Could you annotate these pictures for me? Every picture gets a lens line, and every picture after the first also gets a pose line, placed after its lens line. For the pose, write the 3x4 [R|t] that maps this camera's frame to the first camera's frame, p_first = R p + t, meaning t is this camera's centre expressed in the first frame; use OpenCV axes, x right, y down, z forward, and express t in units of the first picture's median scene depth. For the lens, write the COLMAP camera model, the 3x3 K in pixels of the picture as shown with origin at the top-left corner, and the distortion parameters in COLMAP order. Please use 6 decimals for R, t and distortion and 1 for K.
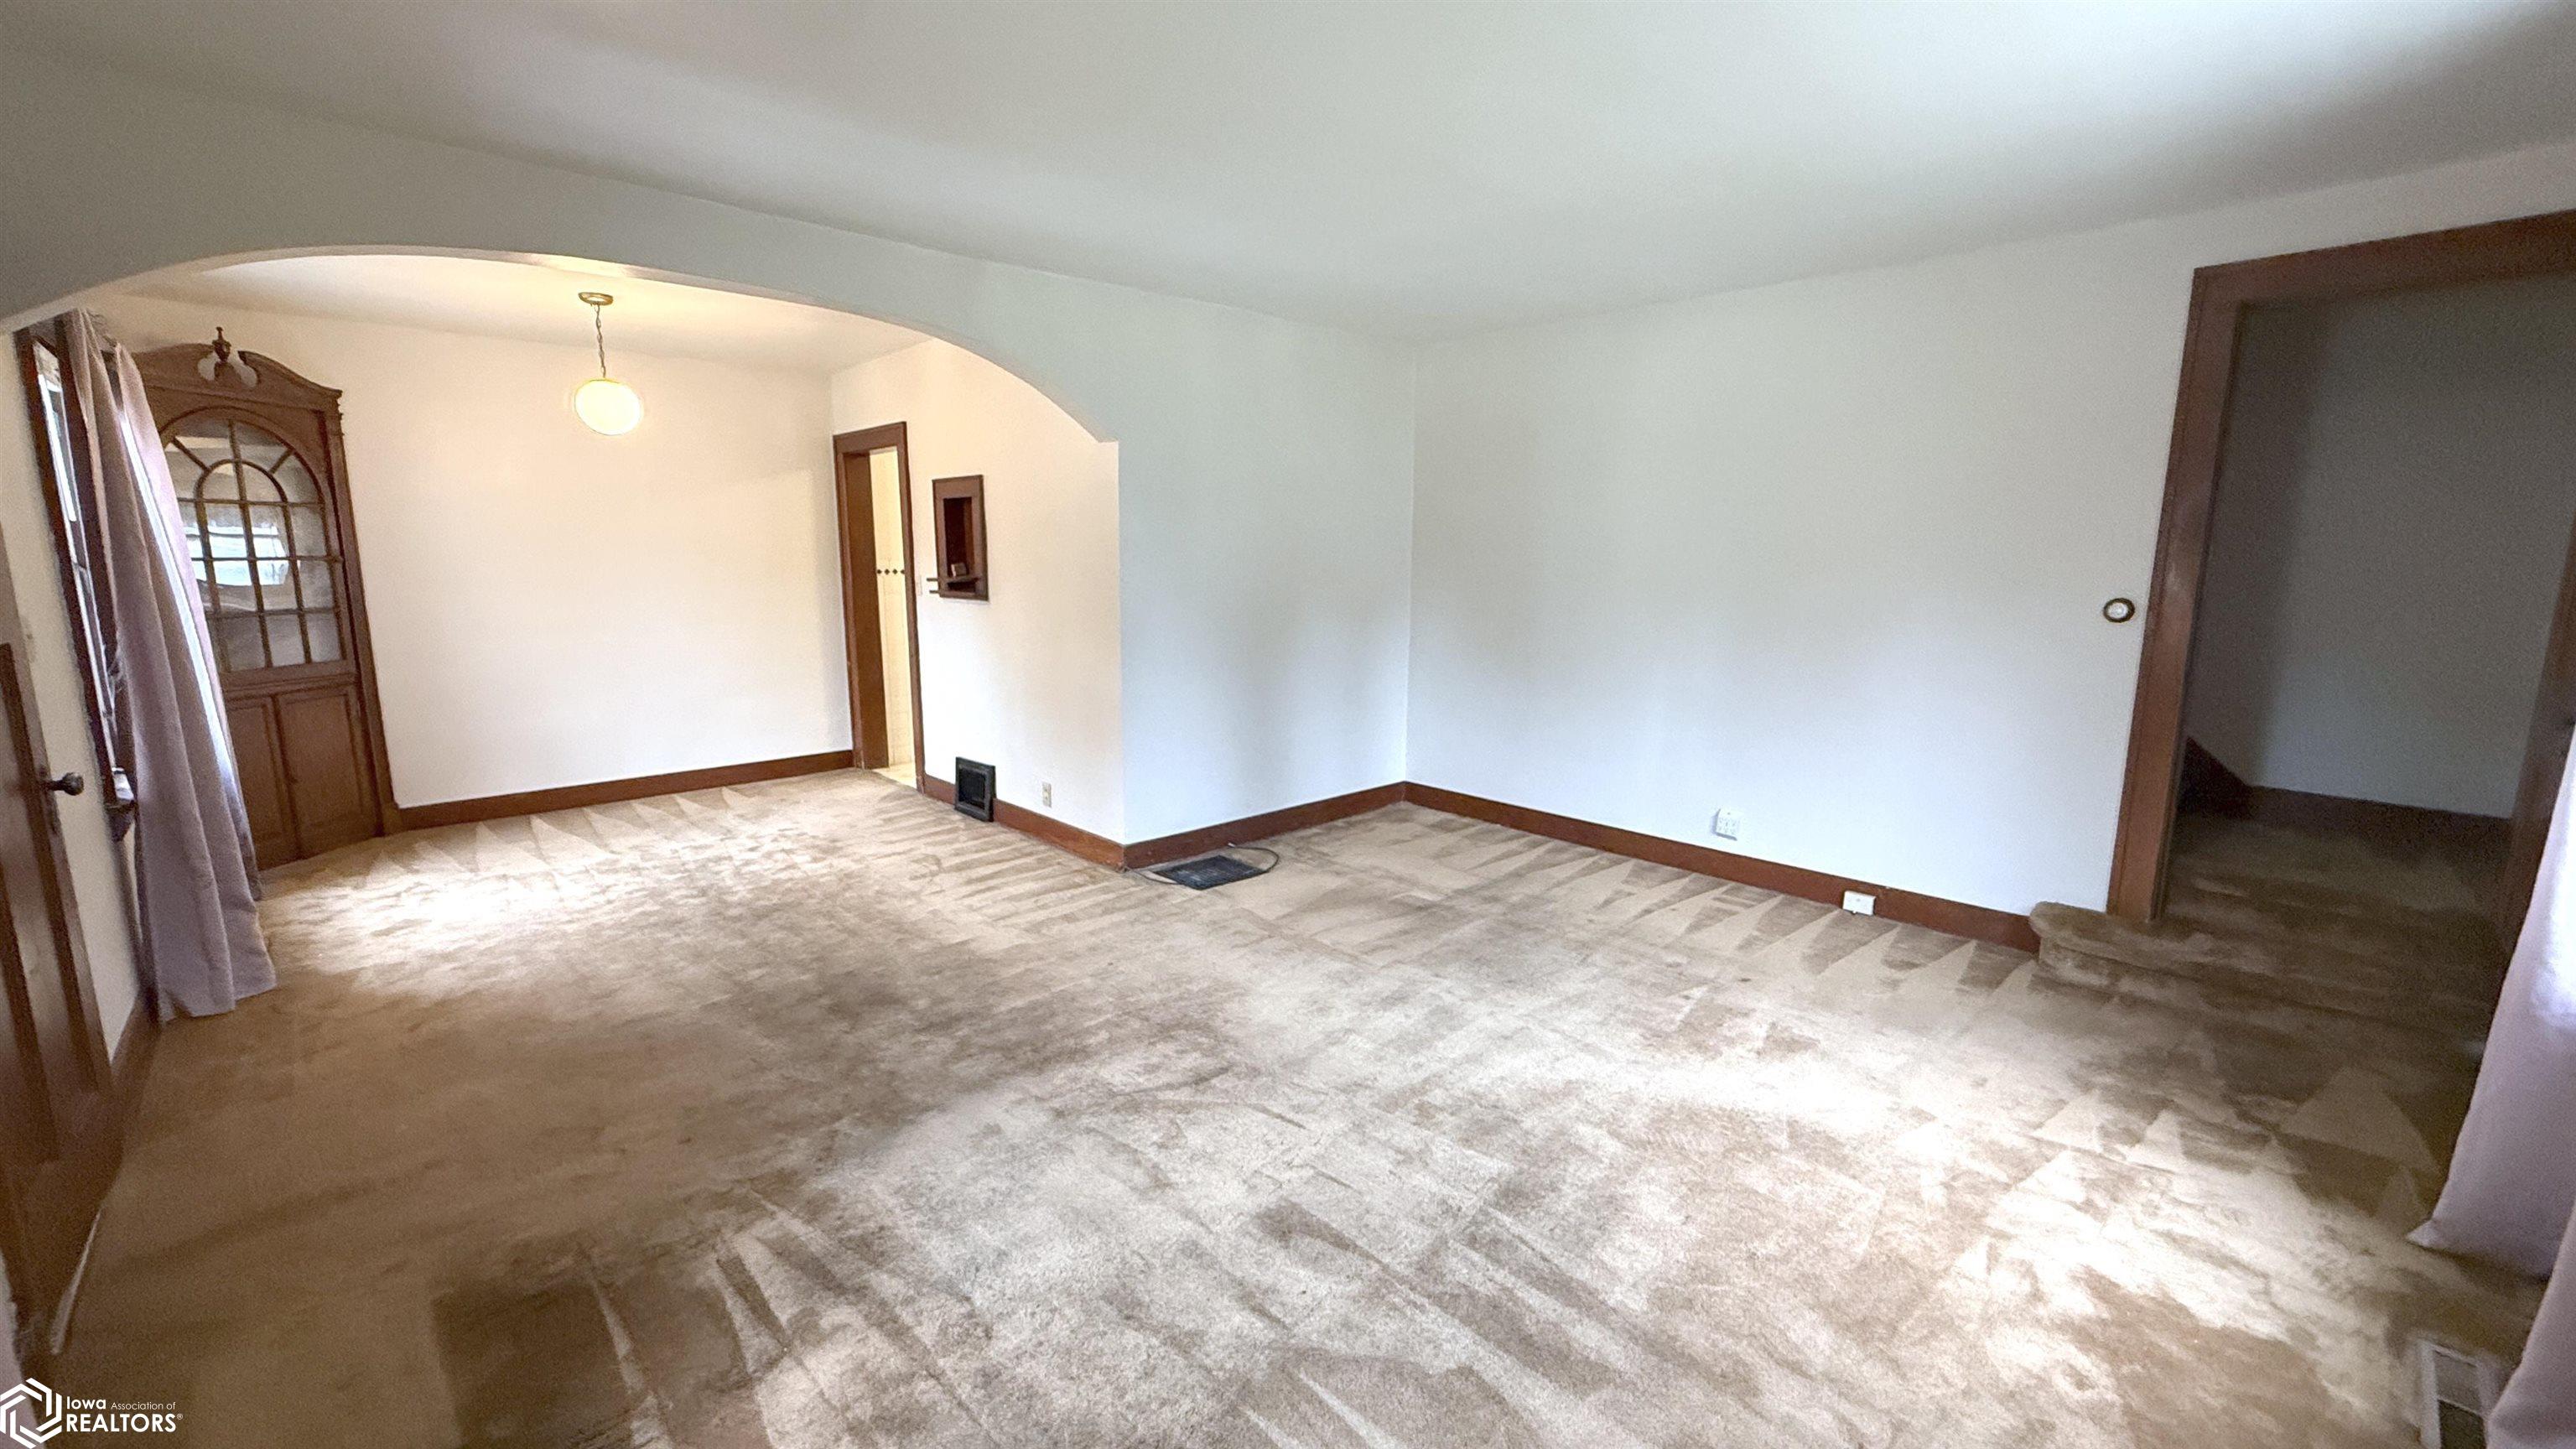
lens RADIAL K [[1029.1, 0, 1294.6], [0, 1029.1, 722.6], [0, 0, 1]] dist [0.001617, -0.000032]
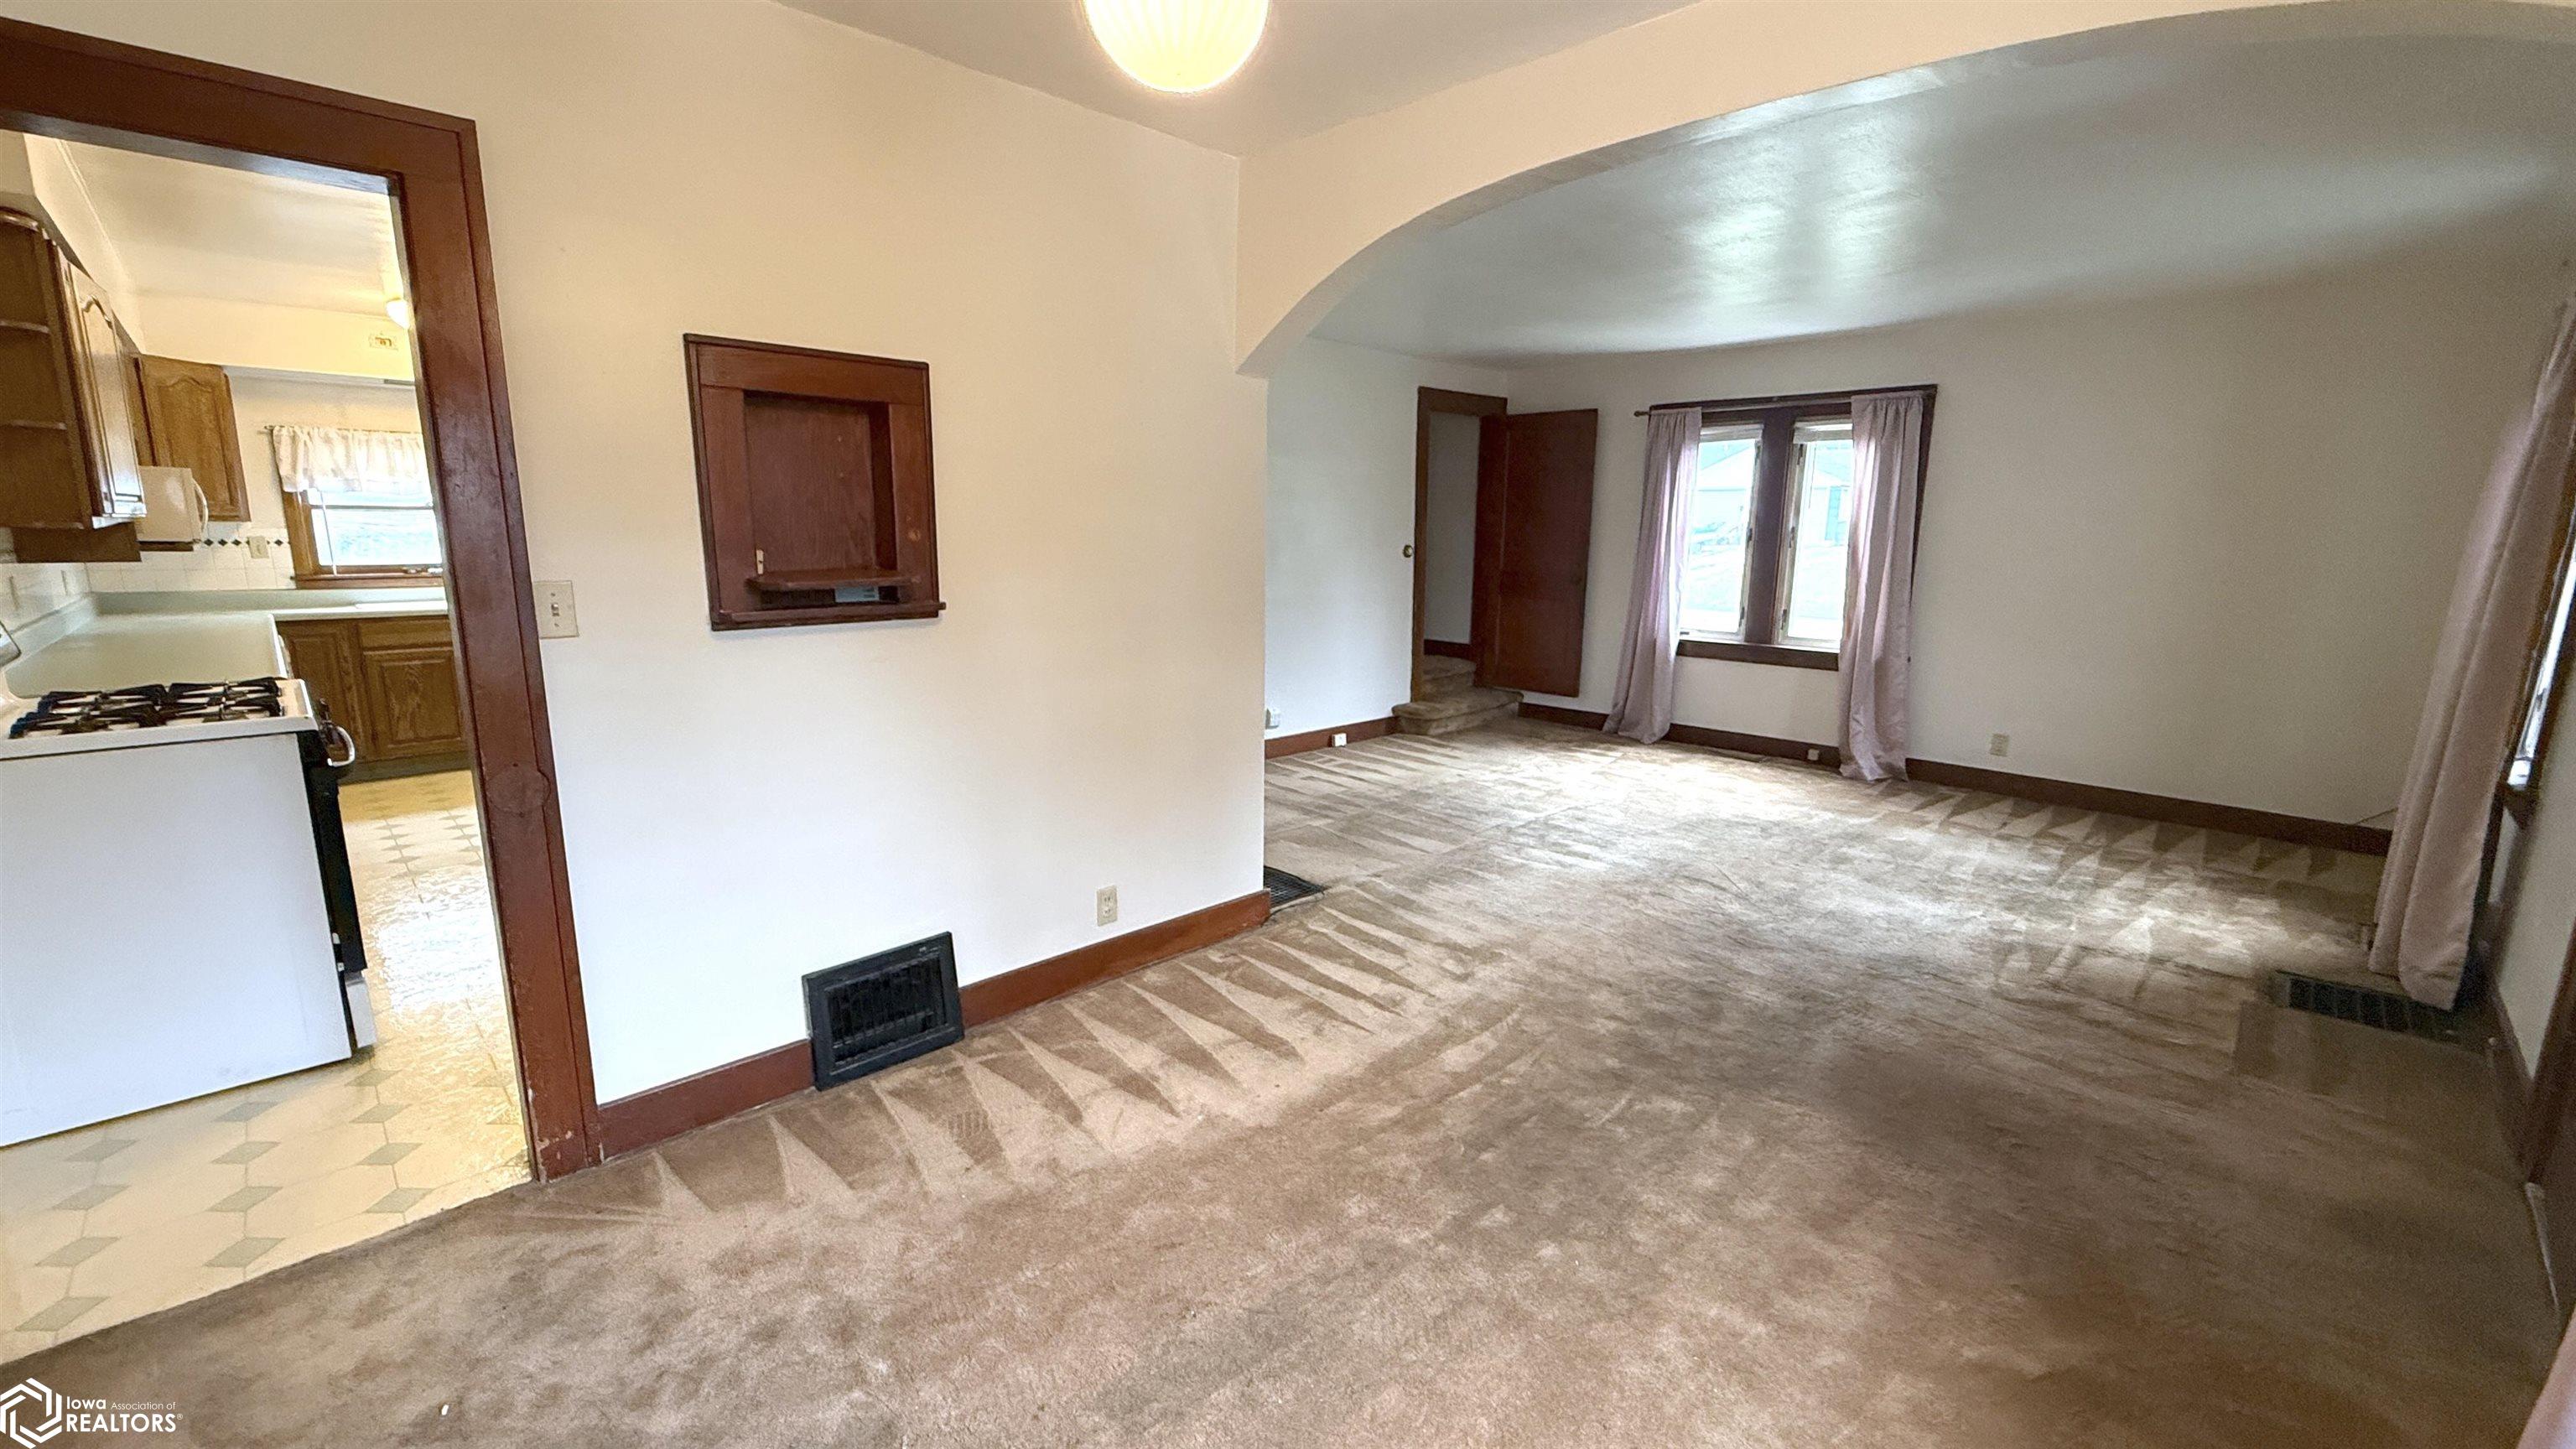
lens RADIAL K [[1029.1, 0, 1275.3], [0, 1029.1, 715.1], [0, 0, 1]] dist [0.001617, -0.000032]
pose [[-0.001516, -0.188030, 0.982162, -1.011493], [0.154660, 0.970301, 0.185998, -0.175233], [-0.987967, 0.152183, 0.027610, 1.036833]]
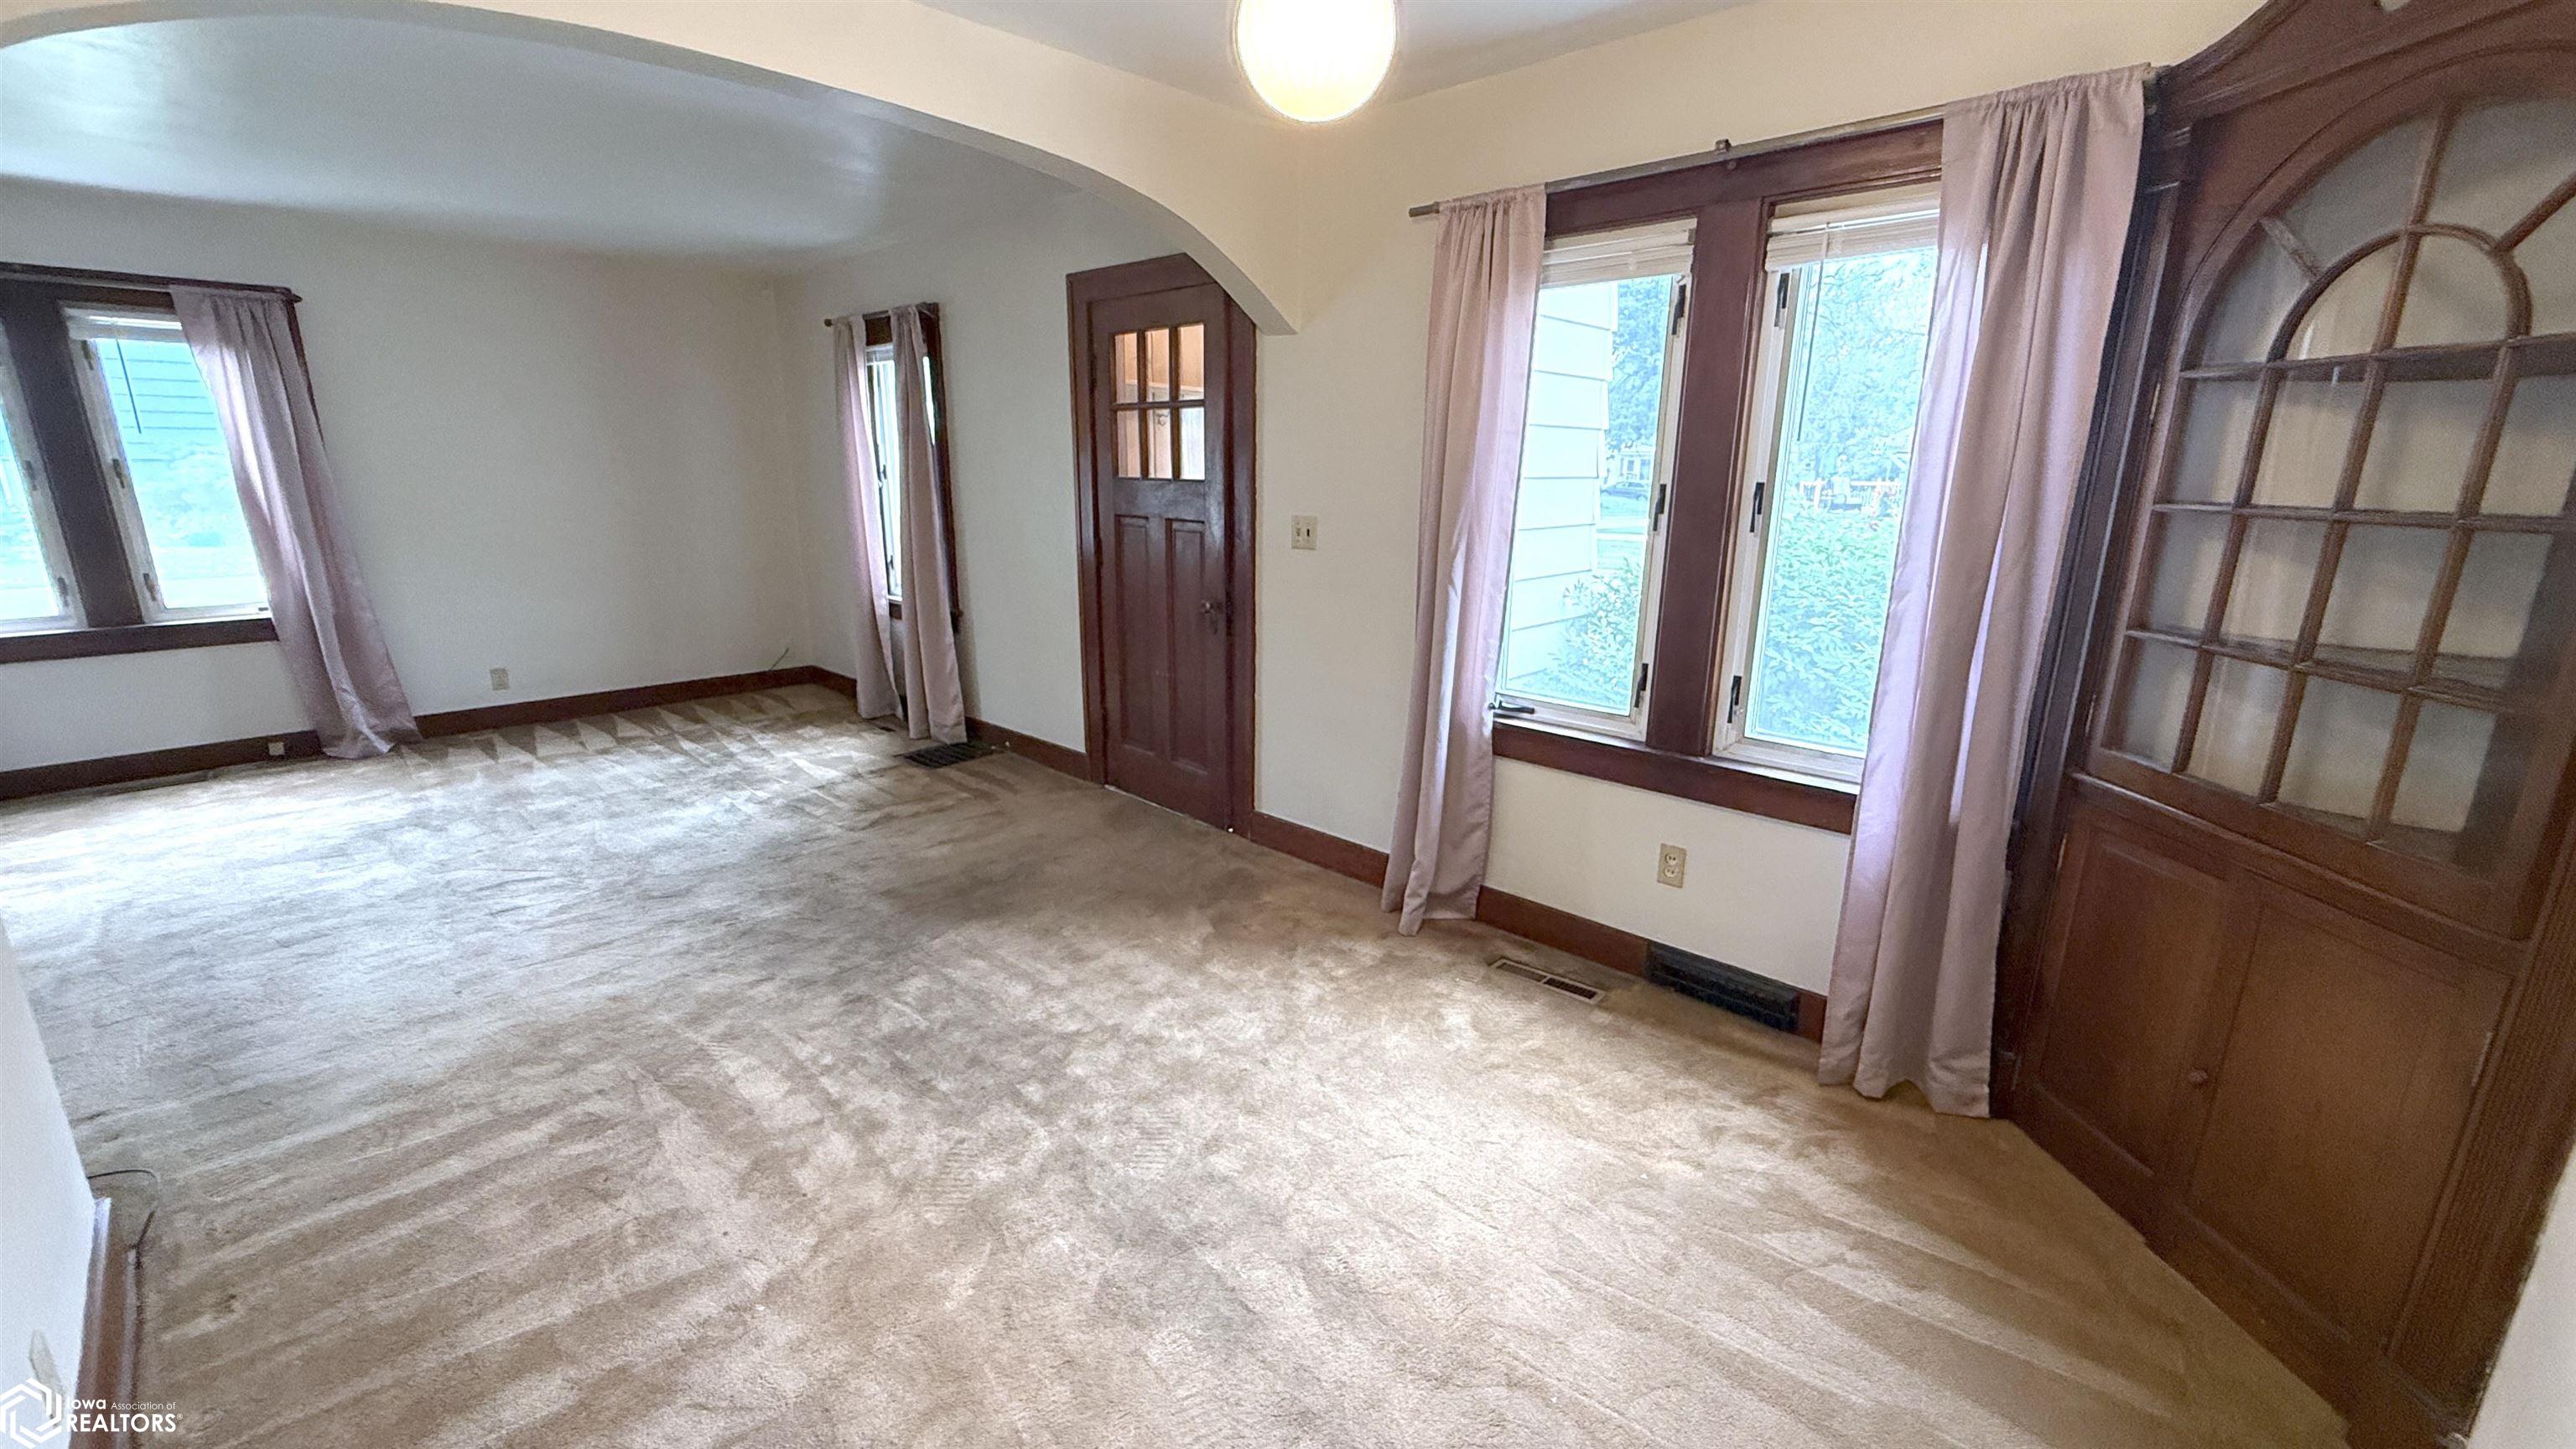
lens RADIAL K [[1029.1, 0, 1286.6], [0, 1029.1, 717.5], [0, 0, 1]] dist [0.001617, -0.000032]
pose [[-0.998747, -0.000510, -0.050049, -0.663115], [-0.020382, 0.917427, 0.397381, -0.250751], [0.045713, 0.397903, -0.916288, 1.445628]]
